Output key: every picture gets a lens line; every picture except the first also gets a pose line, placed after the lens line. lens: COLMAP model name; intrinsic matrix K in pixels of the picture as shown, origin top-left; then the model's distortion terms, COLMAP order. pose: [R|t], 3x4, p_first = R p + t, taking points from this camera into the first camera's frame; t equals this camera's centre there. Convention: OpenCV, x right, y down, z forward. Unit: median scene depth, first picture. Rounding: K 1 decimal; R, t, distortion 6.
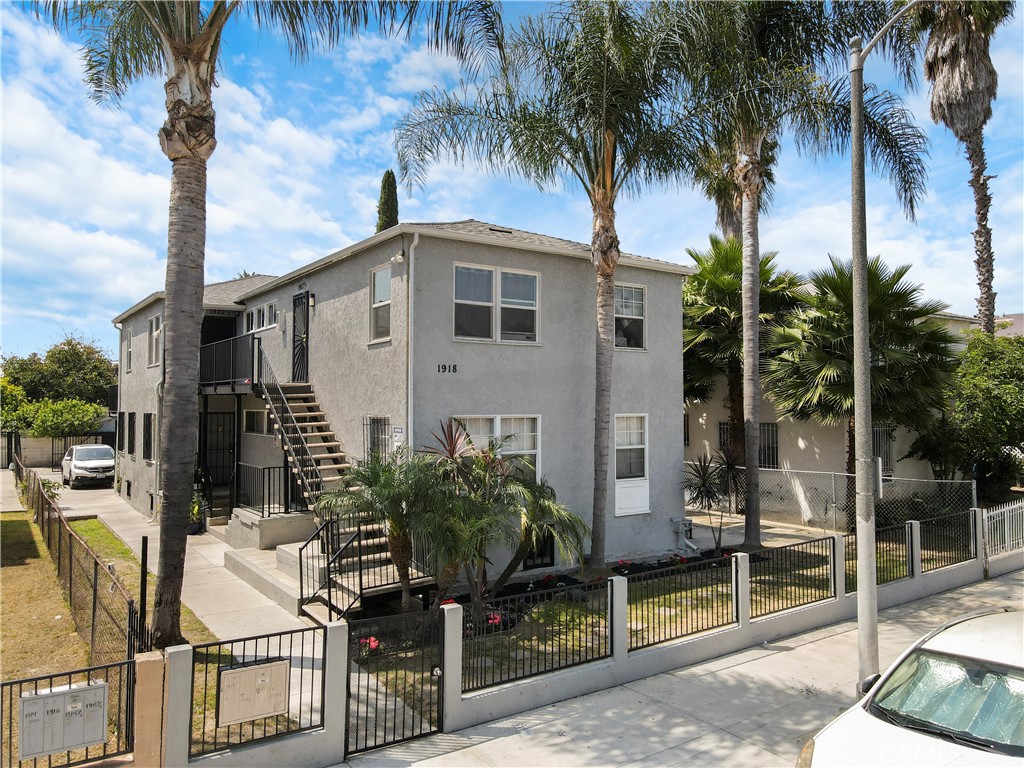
lens RADIAL K [[749.3, 0, 512.0], [0, 749.3, 384.0], [0, 0, 1]] dist [-0.010944, 0.043375]
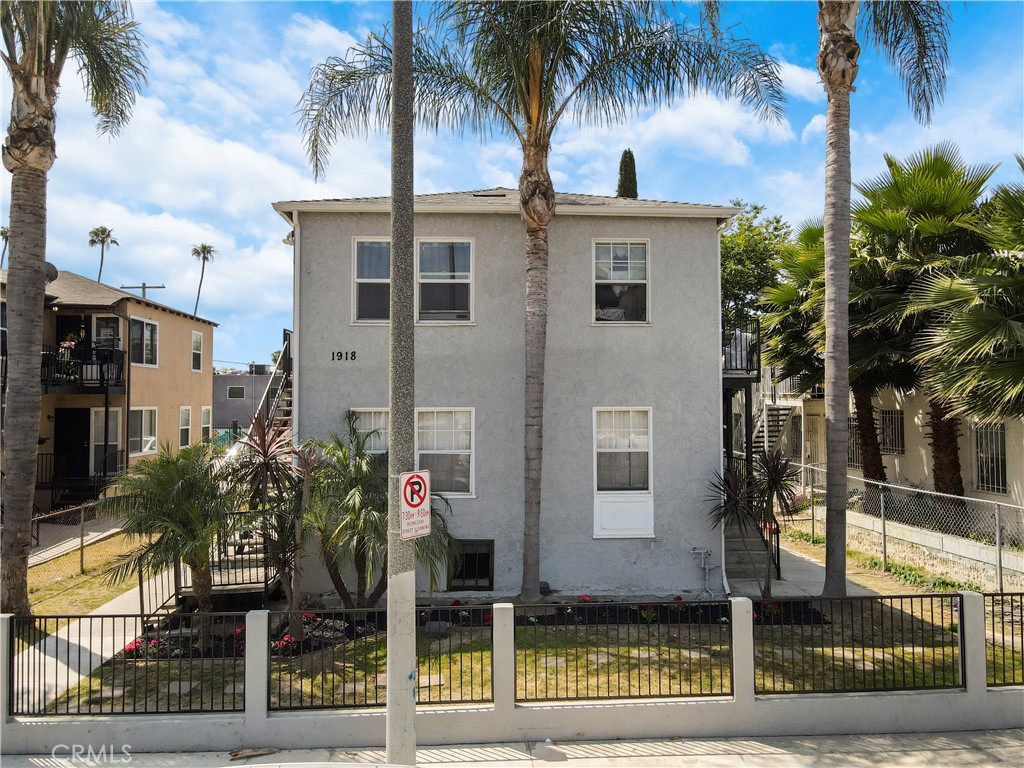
lens RADIAL K [[749.3, 0, 512.0], [0, 749.3, 384.0], [0, 0, 1]] dist [-0.010944, 0.043375]
pose [[0.849555, -0.017384, -0.527214, 0.479724], [0.018210, 0.999828, -0.003625, 0.017195], [0.527186, -0.006521, 0.849725, 0.291431]]
